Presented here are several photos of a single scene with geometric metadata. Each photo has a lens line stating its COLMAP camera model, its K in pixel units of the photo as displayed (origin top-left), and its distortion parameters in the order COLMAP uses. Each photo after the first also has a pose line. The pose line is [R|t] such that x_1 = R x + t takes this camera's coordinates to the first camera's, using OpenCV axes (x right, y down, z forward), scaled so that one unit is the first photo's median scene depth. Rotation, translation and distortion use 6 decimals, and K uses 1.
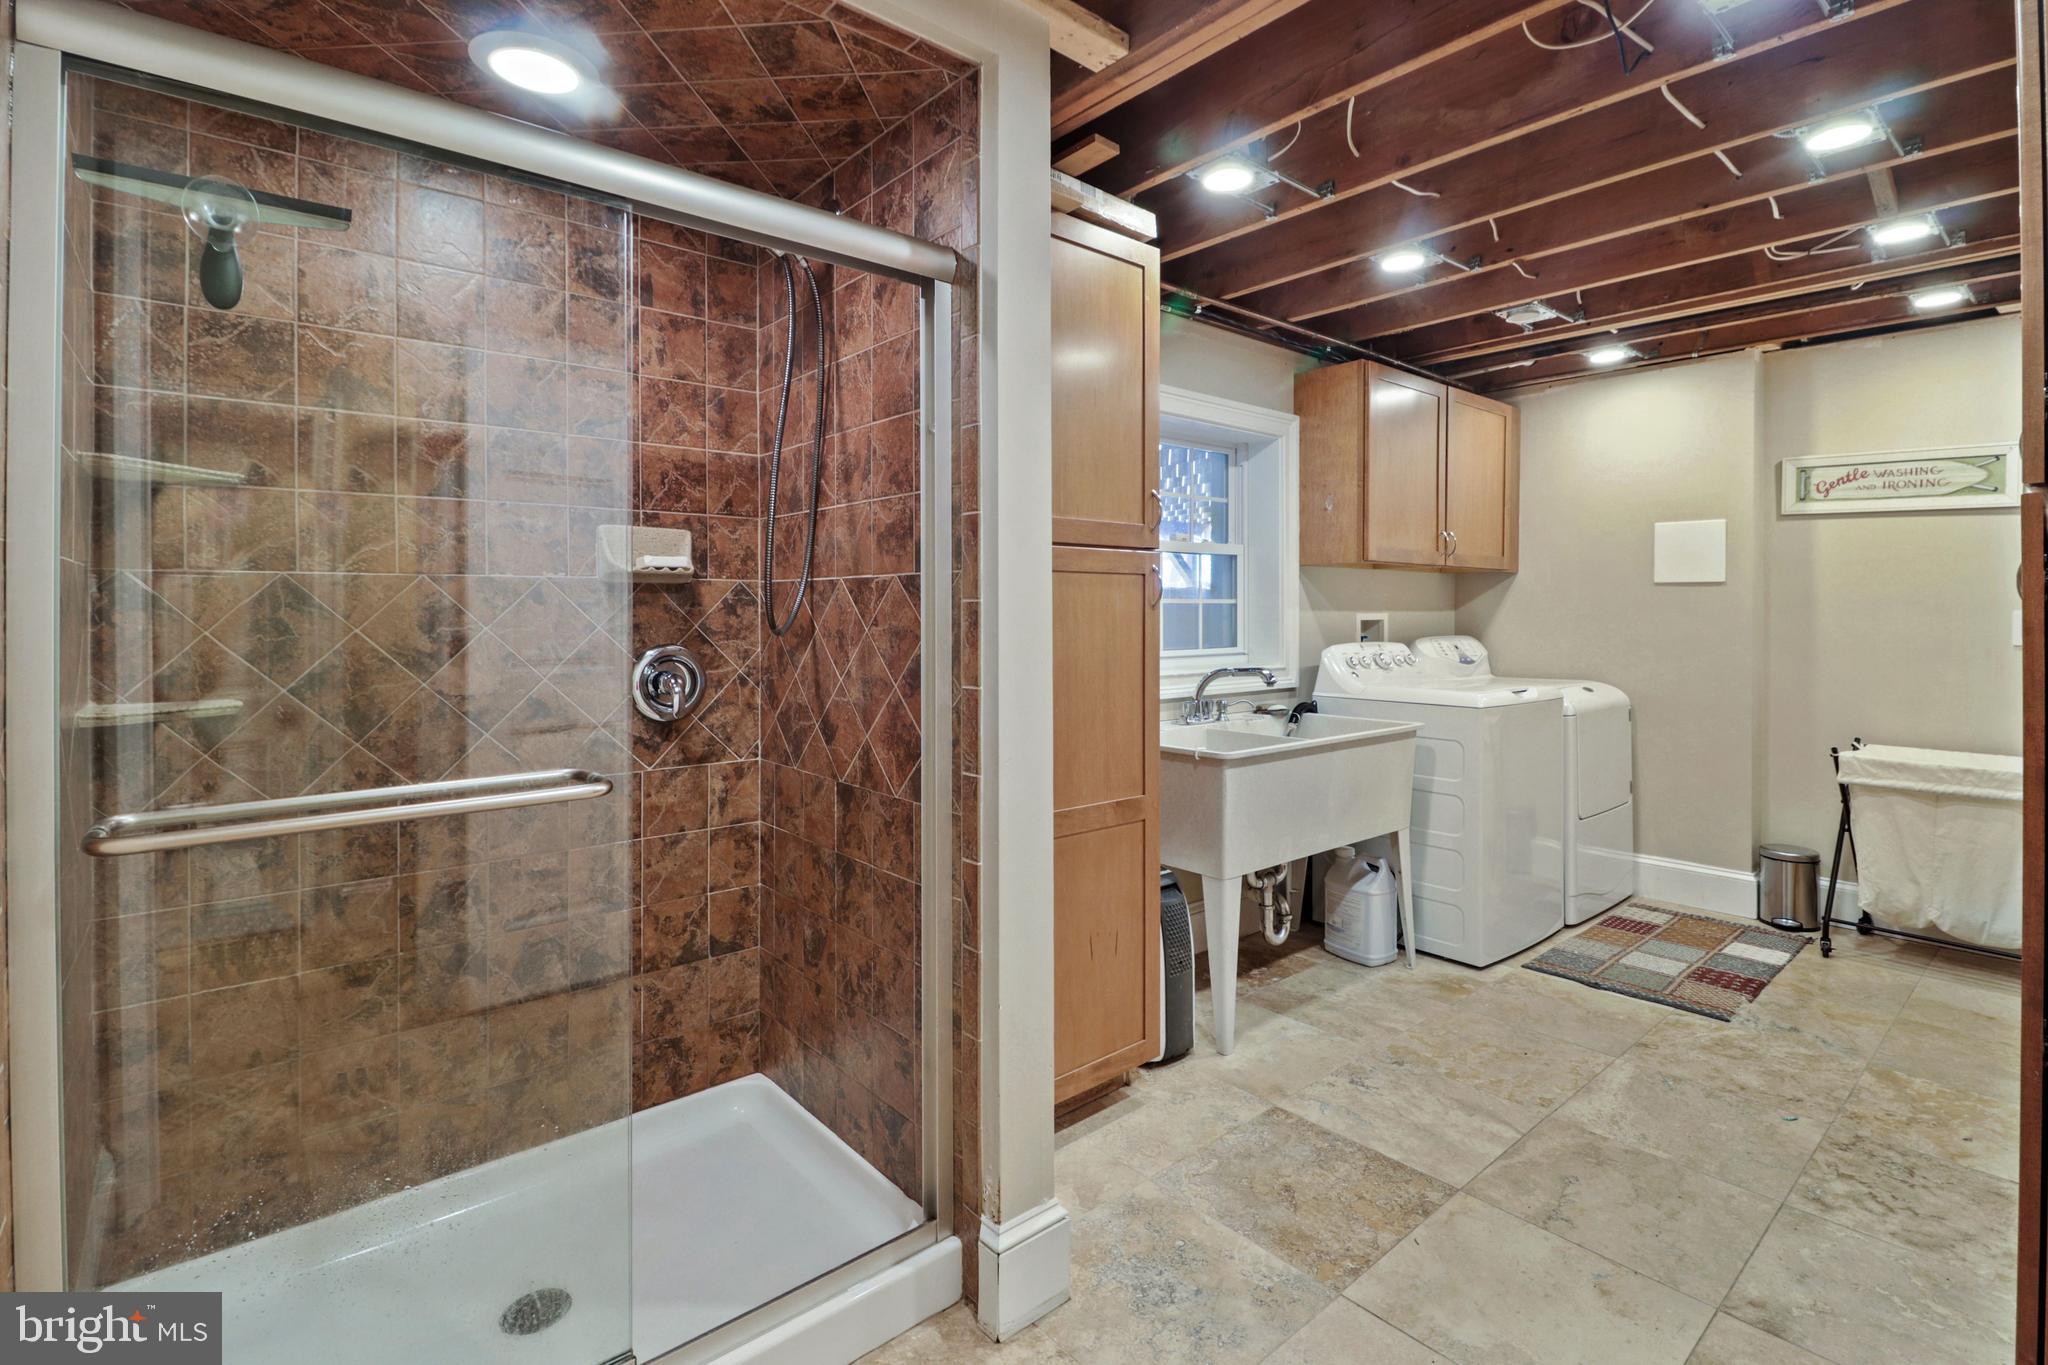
lens RADIAL K [[974.6, 0, 1051.7], [0, 974.6, 614.1], [0, 0, 1]] dist [0.002077, -0.005519]
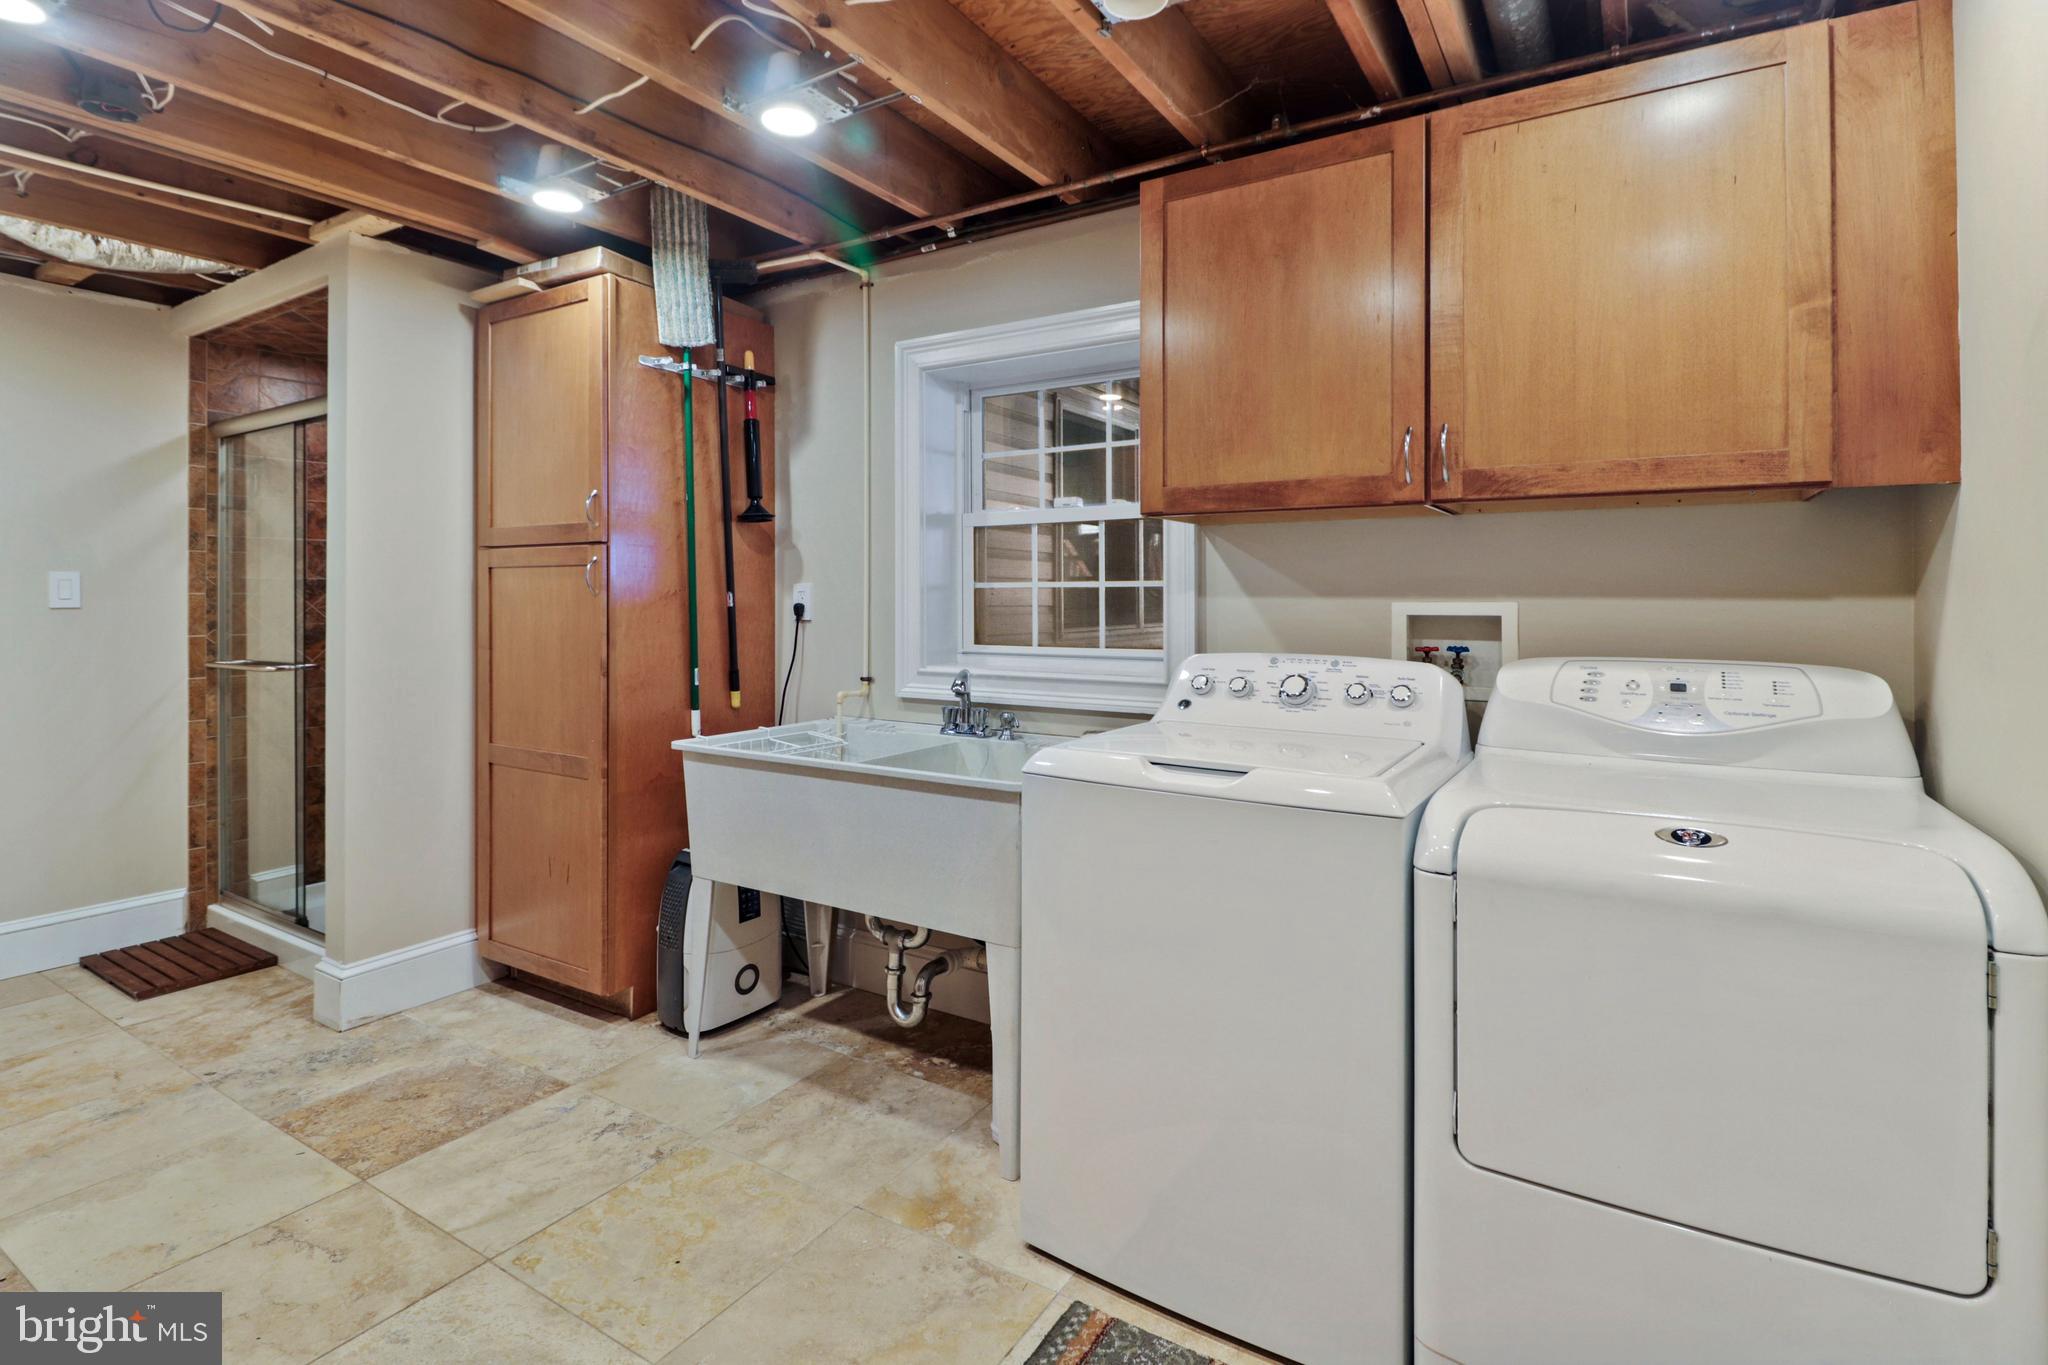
lens RADIAL K [[974.6, 0, 1059.8], [0, 974.6, 597.2], [0, 0, 1]] dist [0.002077, -0.005519]
pose [[0.300415, 0.003280, -0.953803, 1.370704], [-0.001161, 0.999995, 0.003073, -0.009505], [0.953808, 0.000184, 0.300417, 1.196503]]
